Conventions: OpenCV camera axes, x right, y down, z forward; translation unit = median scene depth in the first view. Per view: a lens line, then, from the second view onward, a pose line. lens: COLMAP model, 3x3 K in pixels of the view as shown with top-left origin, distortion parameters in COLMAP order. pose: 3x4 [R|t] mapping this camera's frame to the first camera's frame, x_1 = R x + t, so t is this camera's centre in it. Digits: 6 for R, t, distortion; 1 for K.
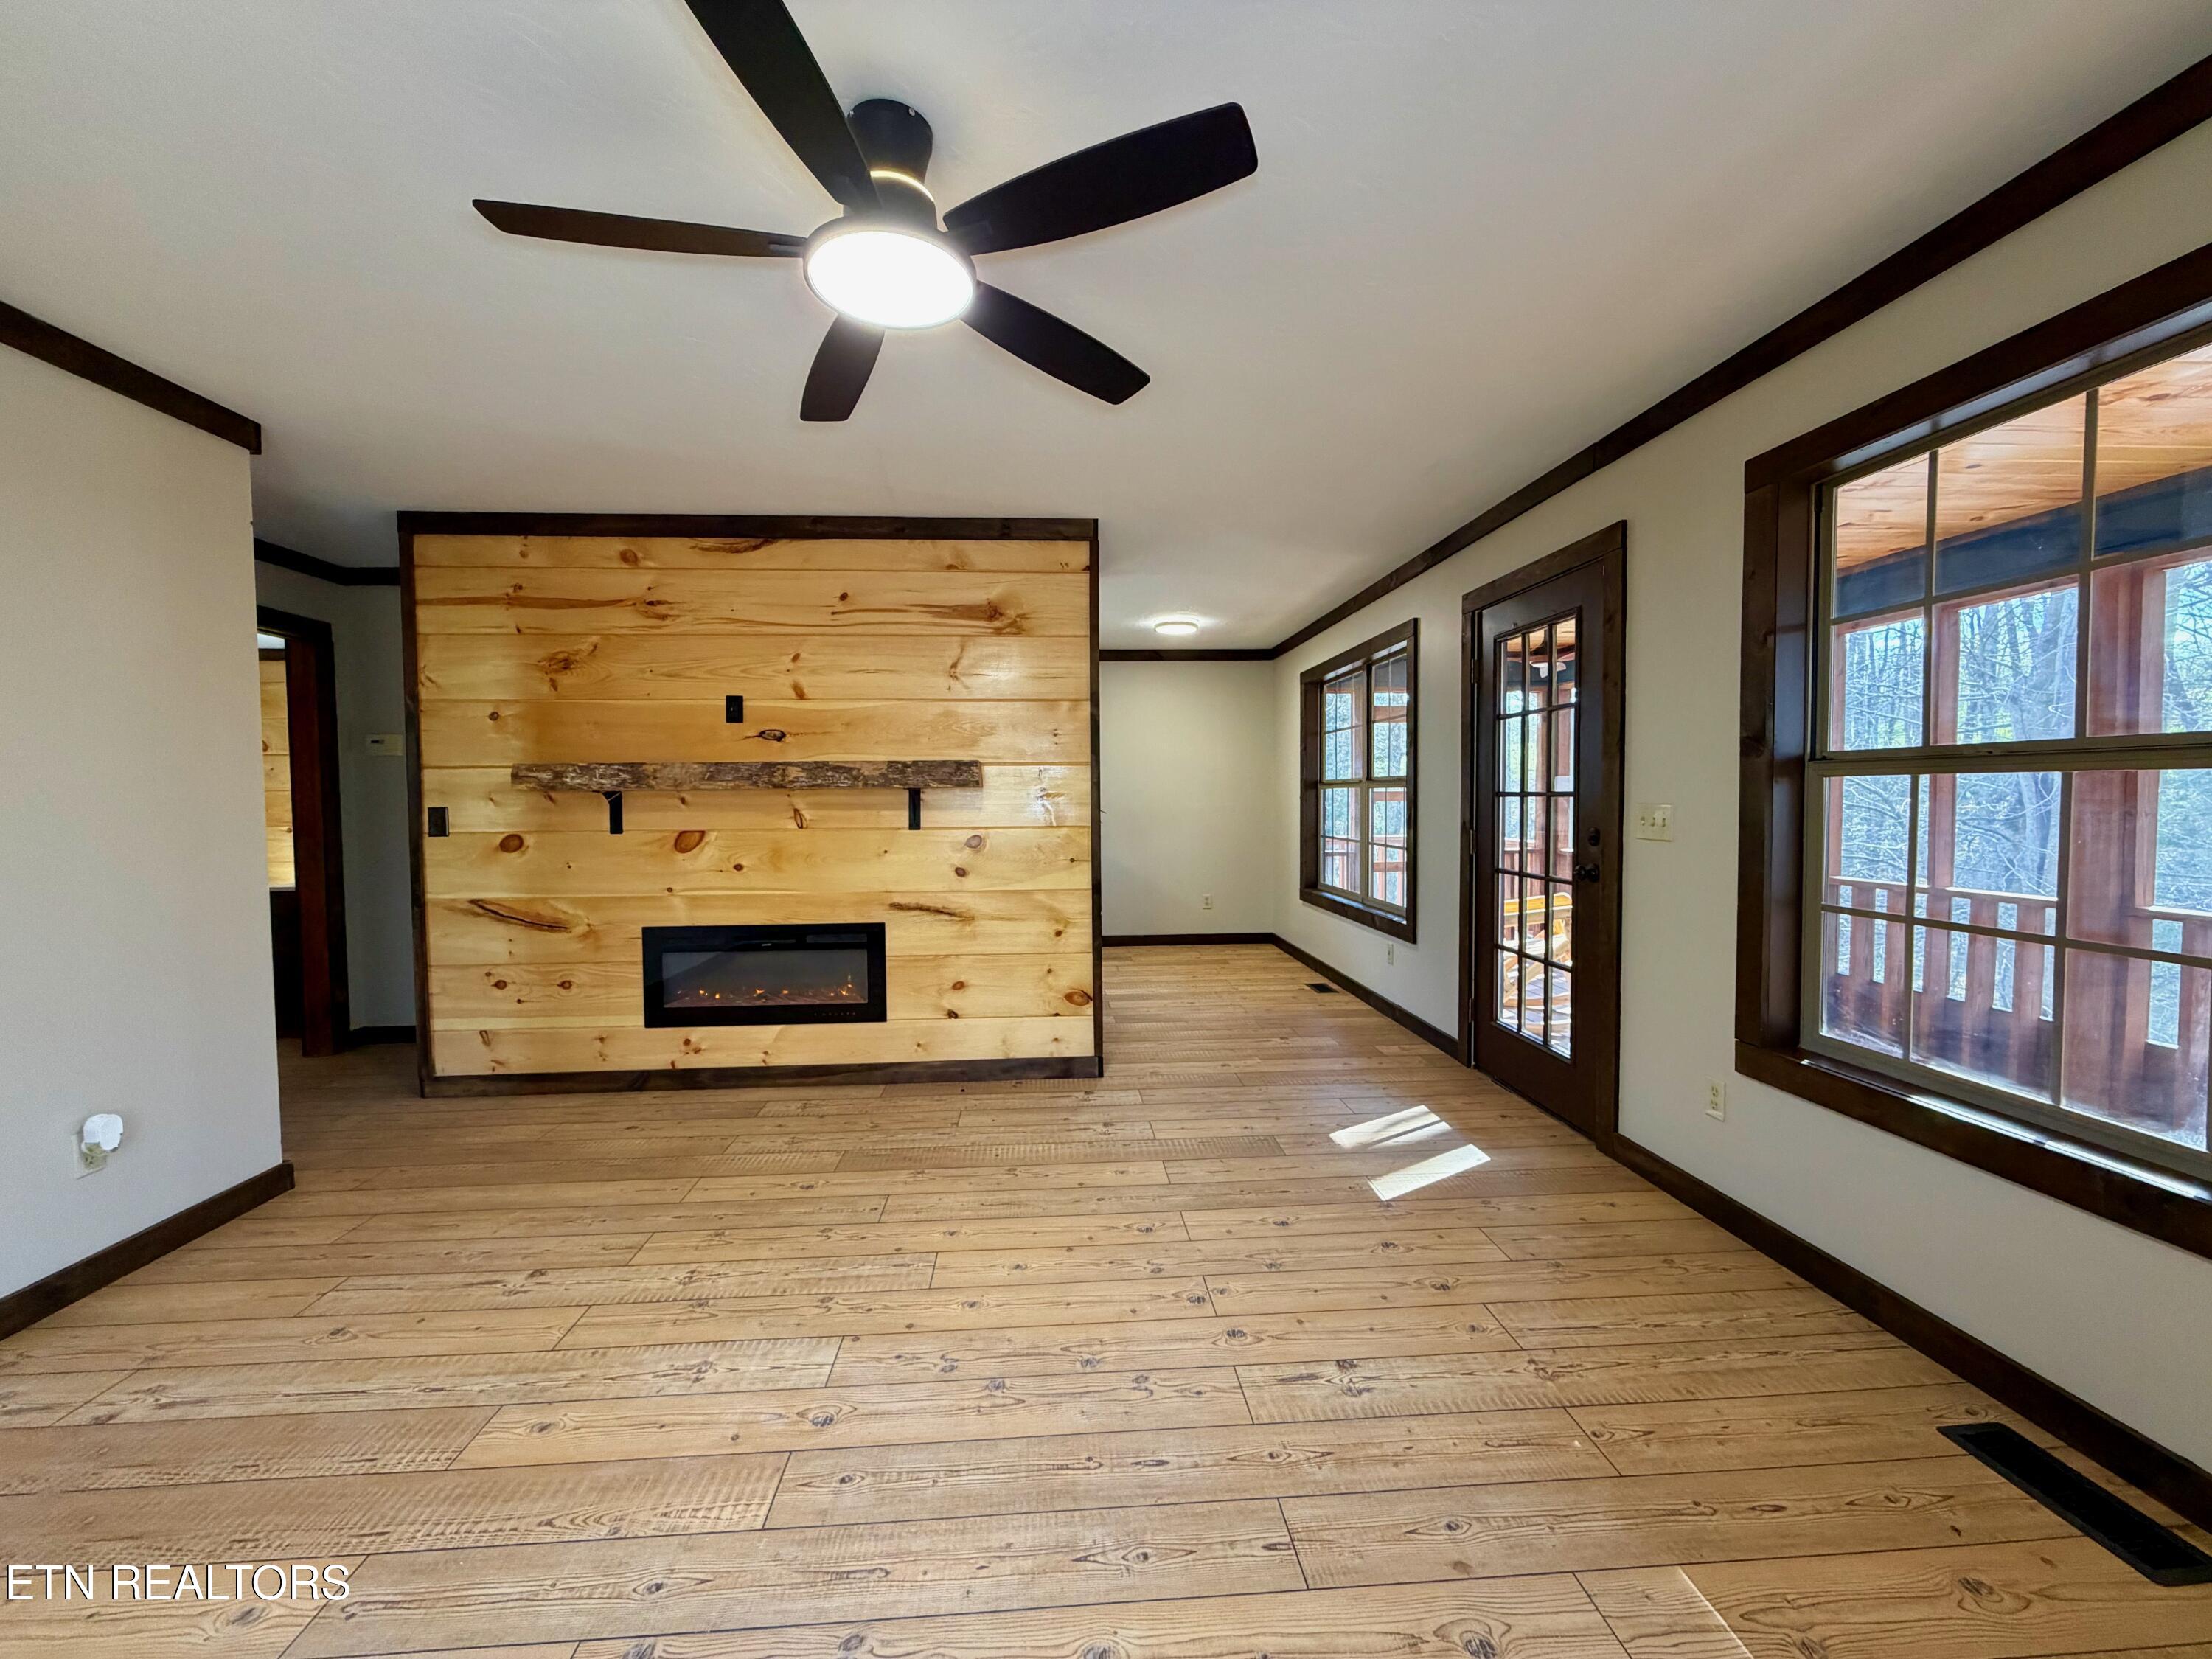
lens RADIAL K [[879.1, 0, 1095.4], [0, 879.1, 830.6], [0, 0, 1]] dist [-0.001602, 0.000315]
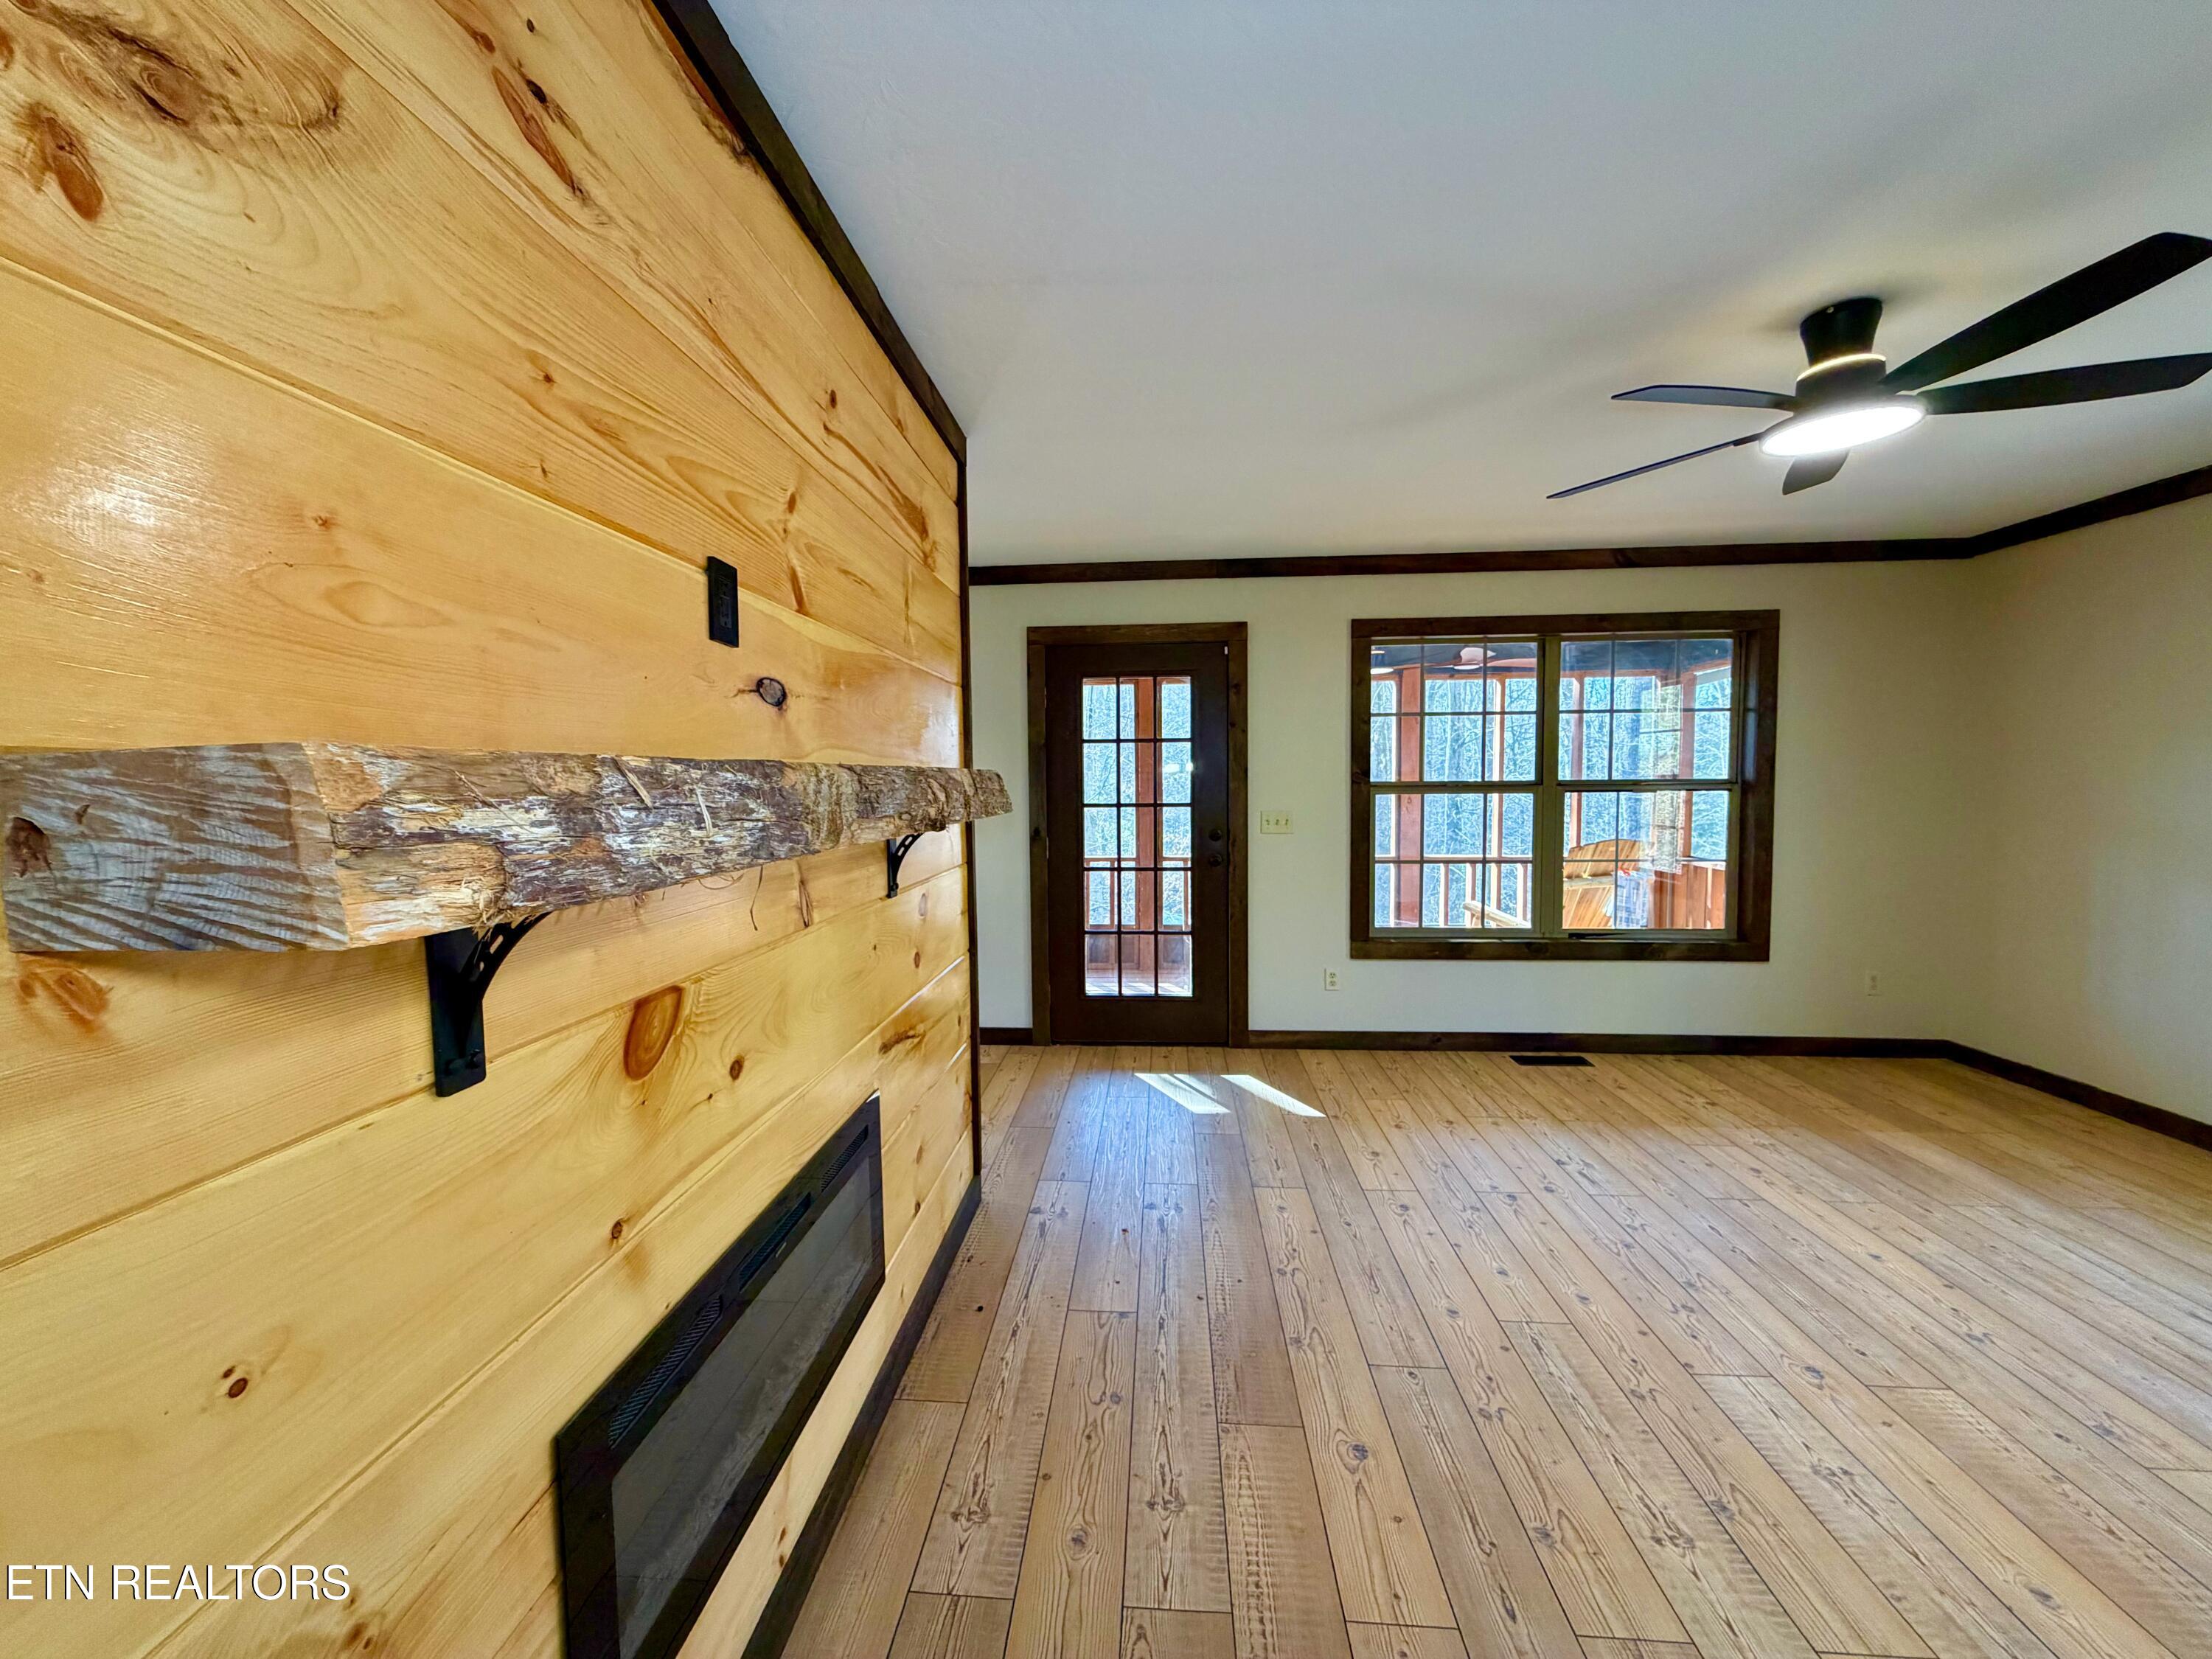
lens RADIAL K [[879.1, 0, 1095.4], [0, 879.1, 830.6], [0, 0, 1]] dist [-0.001602, 0.000315]
pose [[0.144444, -0.050271, 0.988235, -0.998892], [0.047971, 0.997890, 0.043751, -0.082140], [-0.988350, 0.041087, 0.146551, 1.122072]]
